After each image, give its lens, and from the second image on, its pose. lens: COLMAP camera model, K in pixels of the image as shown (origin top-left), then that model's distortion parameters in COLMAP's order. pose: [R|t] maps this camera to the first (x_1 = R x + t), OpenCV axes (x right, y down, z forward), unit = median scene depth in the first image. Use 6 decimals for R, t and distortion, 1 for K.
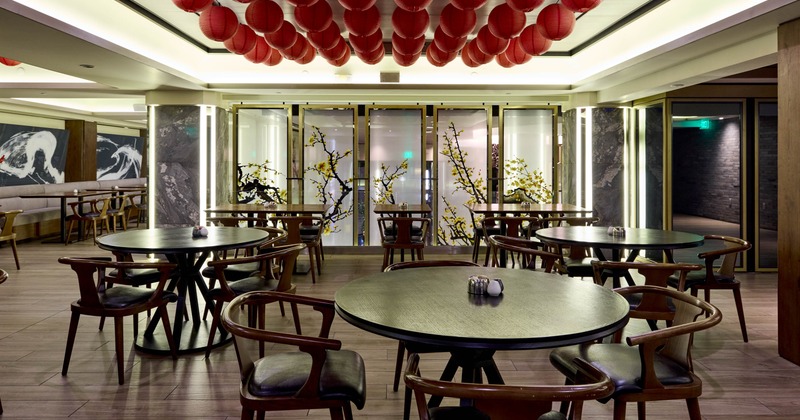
lens RADIAL K [[560.2, 0, 399.9], [0, 560.2, 165.3], [0, 0, 1]] dist [0.036050, 0.000254]
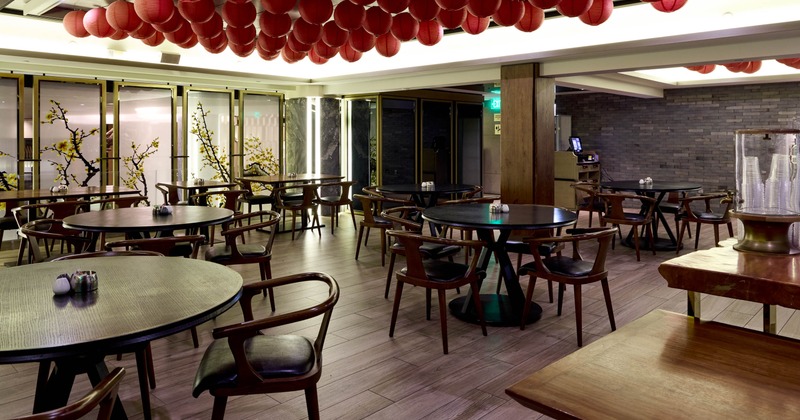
lens RADIAL K [[553.6, 0, 400.0], [0, 553.6, 136.3], [0, 0, 1]] dist [0.003288, 0.001178]
pose [[0.696480, 0.001823, 0.717574, -0.401128], [0.007471, 0.999924, -0.009792, -0.000571], [-0.717538, 0.012181, 0.696413, -0.009159]]
